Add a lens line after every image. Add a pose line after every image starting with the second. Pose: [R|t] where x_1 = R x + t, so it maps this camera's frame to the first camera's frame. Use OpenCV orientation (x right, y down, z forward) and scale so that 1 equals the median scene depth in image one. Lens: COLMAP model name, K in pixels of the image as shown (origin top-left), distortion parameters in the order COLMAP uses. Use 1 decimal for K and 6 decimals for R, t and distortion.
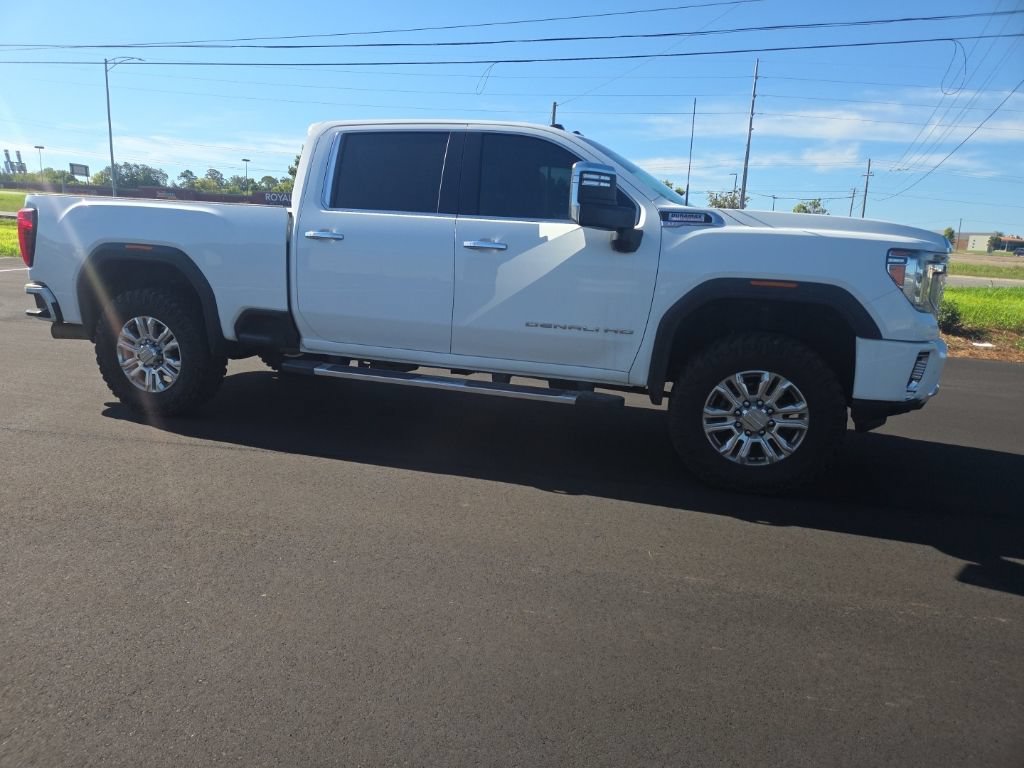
lens RADIAL K [[687.0, 0, 502.8], [0, 687.0, 387.0], [0, 0, 1]] dist [0.074595, -0.062825]
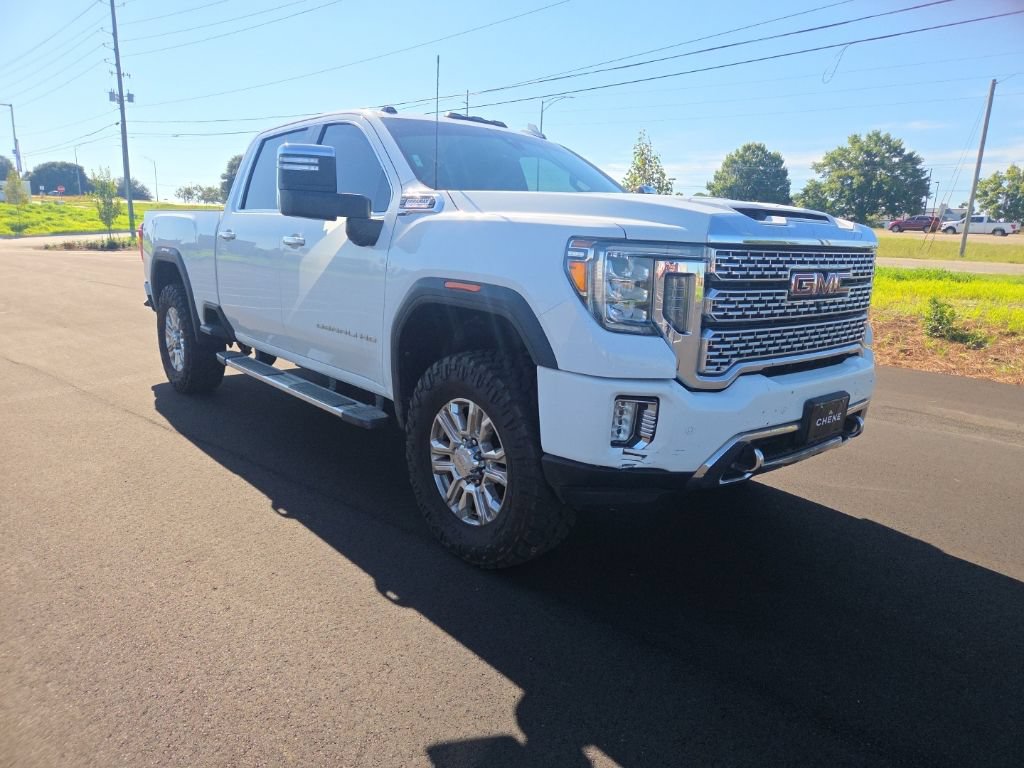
lens RADIAL K [[688.4, 0, 526.0], [0, 688.4, 382.2], [0, 0, 1]] dist [0.075998, -0.065677]
pose [[0.844477, 0.091235, -0.527765, 0.793943], [-0.105415, 0.994423, 0.003233, -0.050084], [0.525116, 0.052904, 0.849385, 0.374621]]
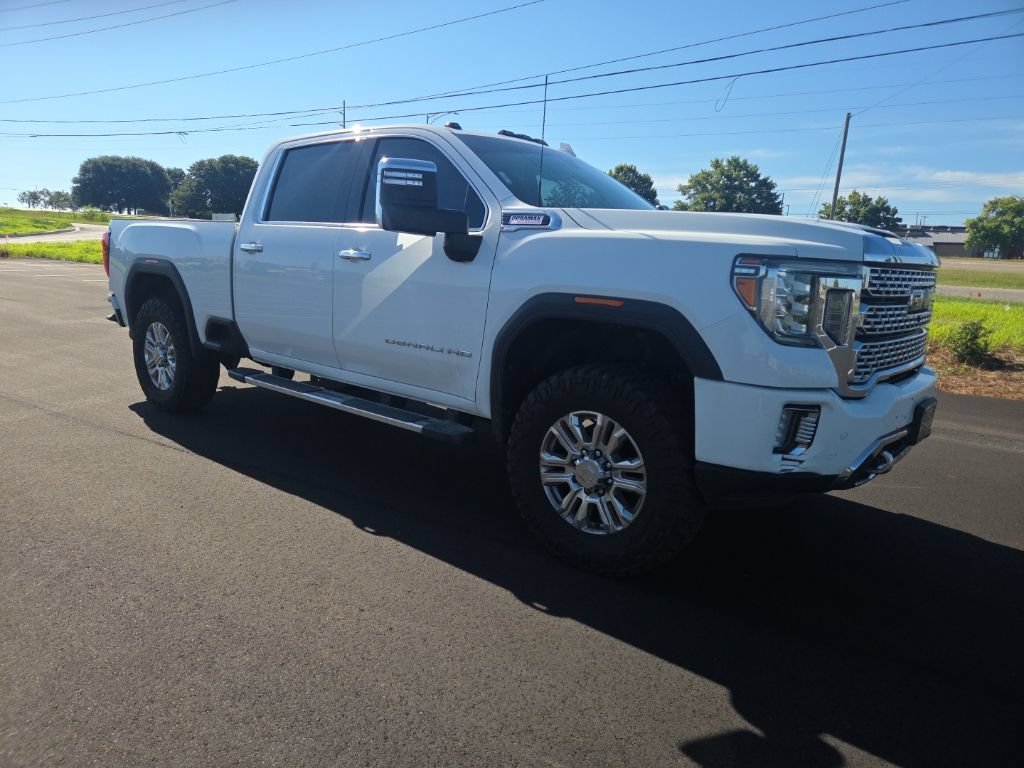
lens RADIAL K [[687.0, 0, 502.8], [0, 687.0, 387.0], [0, 0, 1]] dist [0.074595, -0.062825]
pose [[0.912764, 0.070894, -0.402288, 0.565964], [-0.087429, 0.995908, -0.022864, -0.023847], [0.399021, 0.056042, 0.915227, 0.238753]]
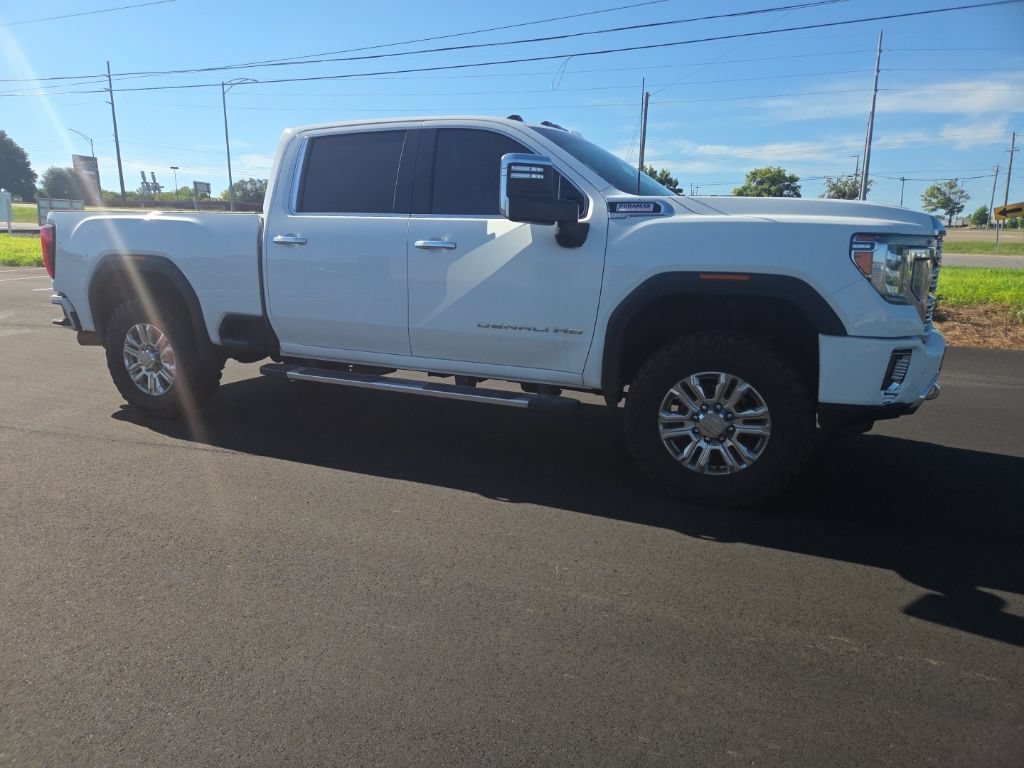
lens RADIAL K [[687.0, 0, 502.8], [0, 687.0, 387.0], [0, 0, 1]] dist [0.074595, -0.062825]
pose [[0.988266, -0.003329, -0.152704, 0.223668], [0.003560, 0.999993, 0.001240, -0.005280], [0.152699, -0.001770, 0.988271, 0.052035]]
